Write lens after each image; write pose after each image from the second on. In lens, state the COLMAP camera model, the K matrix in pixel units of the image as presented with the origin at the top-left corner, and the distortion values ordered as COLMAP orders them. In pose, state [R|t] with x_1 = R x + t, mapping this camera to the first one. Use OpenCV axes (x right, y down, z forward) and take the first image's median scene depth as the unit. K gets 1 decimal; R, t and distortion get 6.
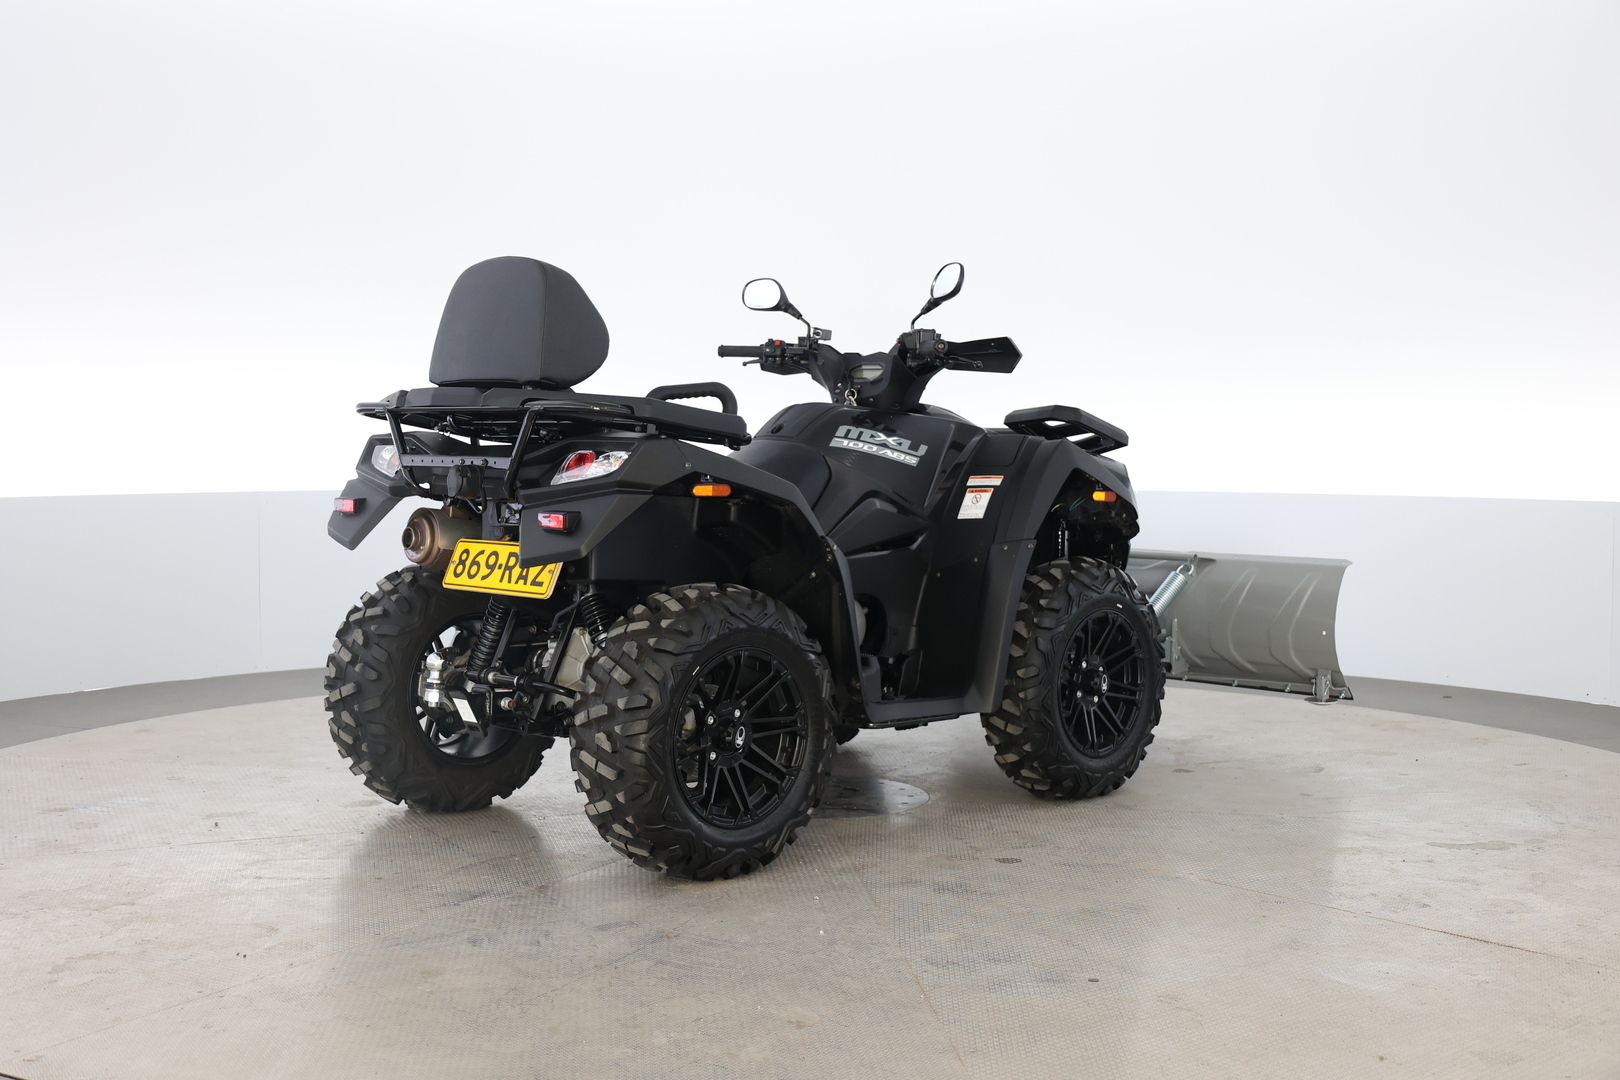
lens RADIAL K [[1922.8, 0, 813.1], [0, 1922.8, 540.4], [0, 0, 1]] dist [-0.034086, 0.000000]
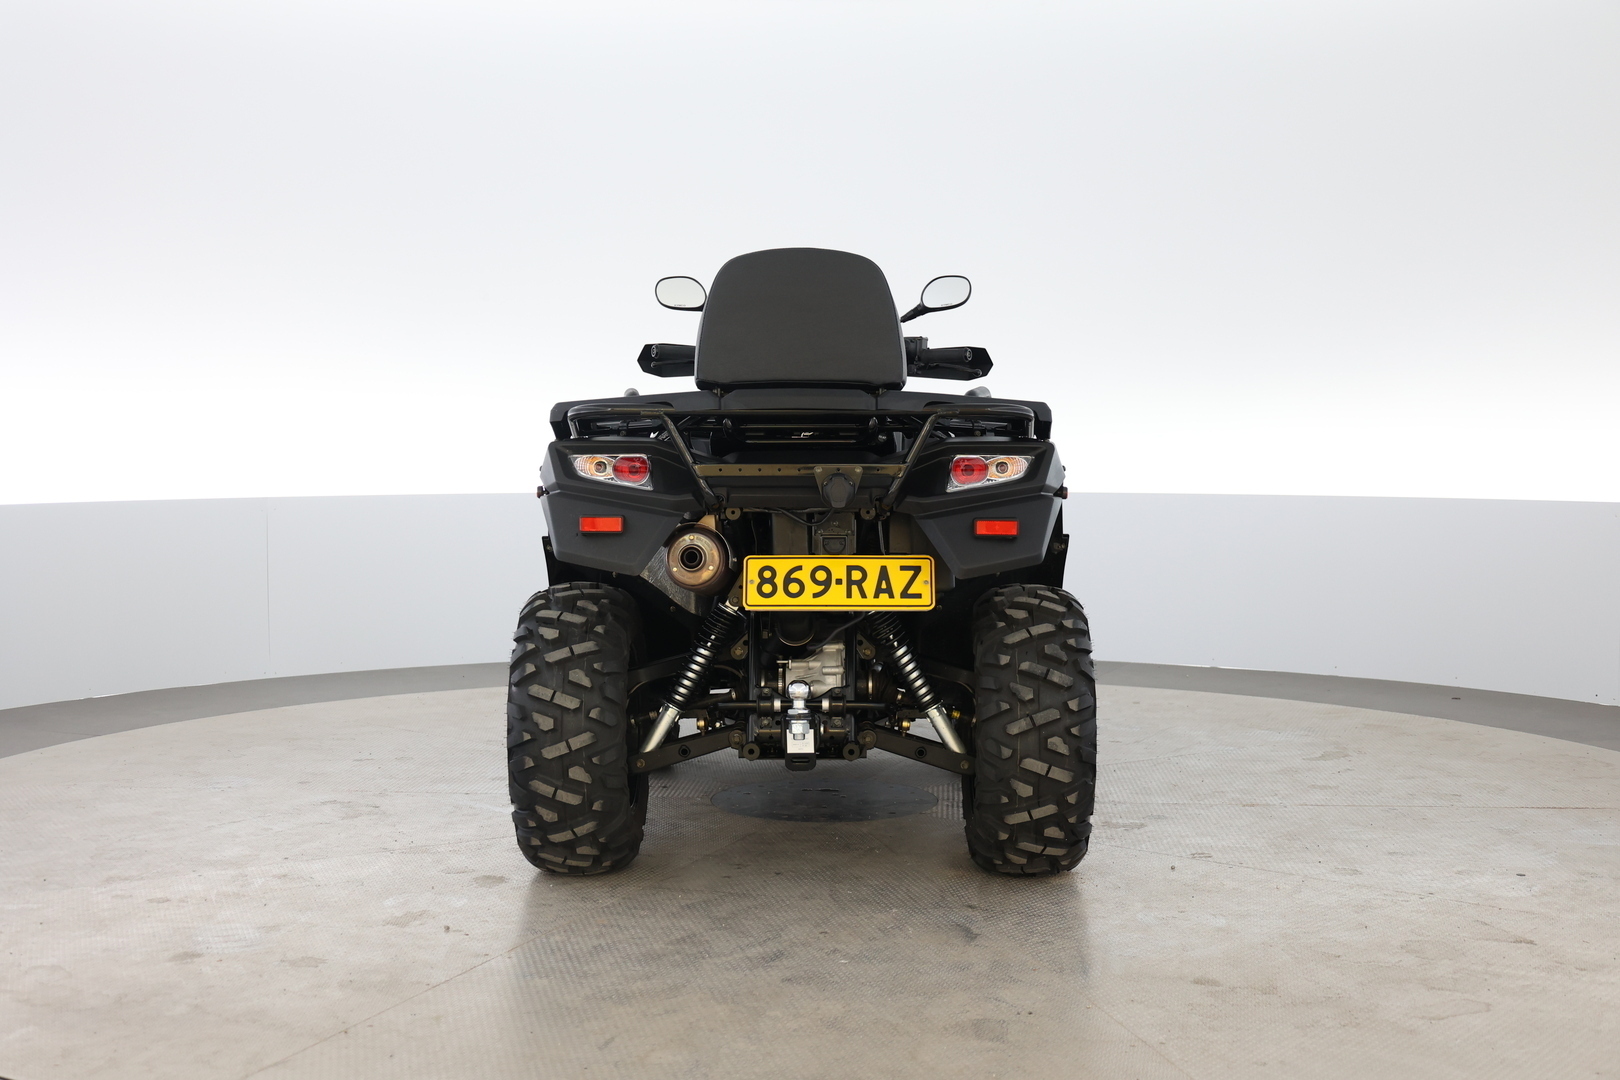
lens RADIAL K [[1922.8, 0, 808.9], [0, 1922.8, 542.4], [0, 0, 1]] dist [-0.034086, 0.000000]
pose [[0.729958, -0.045901, 0.681949, -0.796935], [0.045749, 0.998786, 0.018257, -0.022792], [-0.681959, 0.017871, 0.731172, 0.322429]]
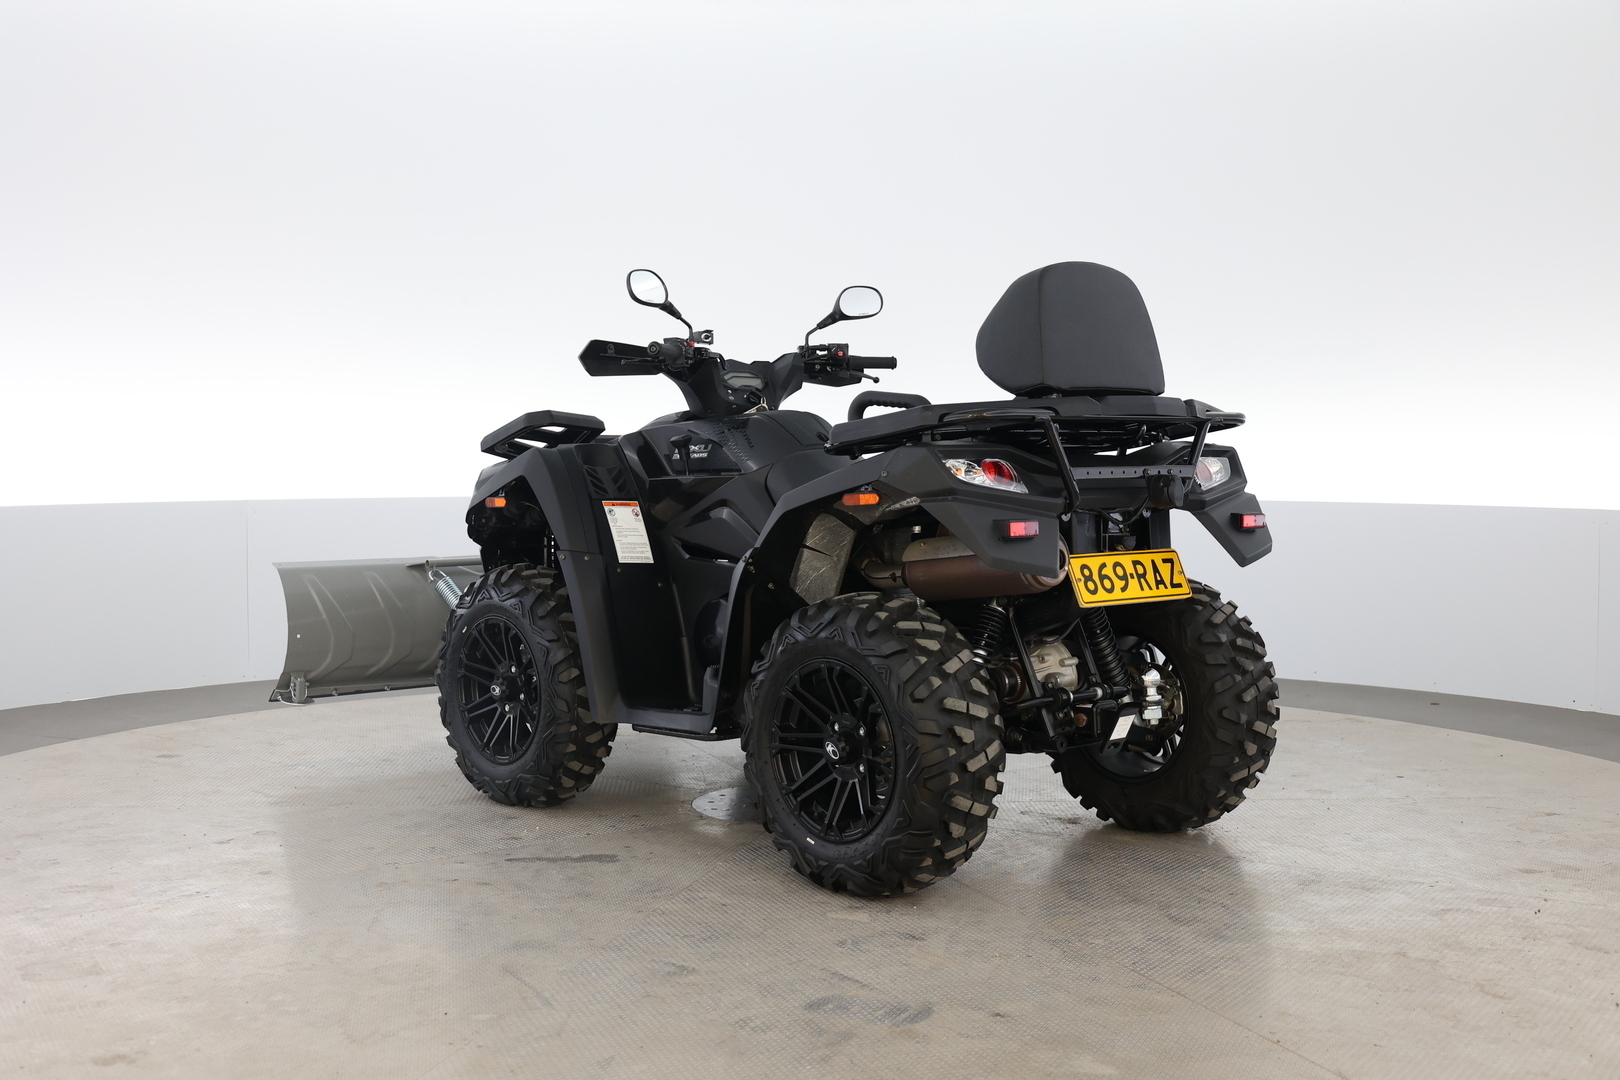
lens RADIAL K [[1922.8, 0, 805.0], [0, 1922.8, 538.2], [0, 0, 1]] dist [-0.034086, 0.000000]
pose [[0.045462, -0.056742, 0.997353, -1.151240], [0.058093, 0.996846, 0.054066, -0.069076], [-0.997276, 0.055481, 0.048615, 1.103470]]
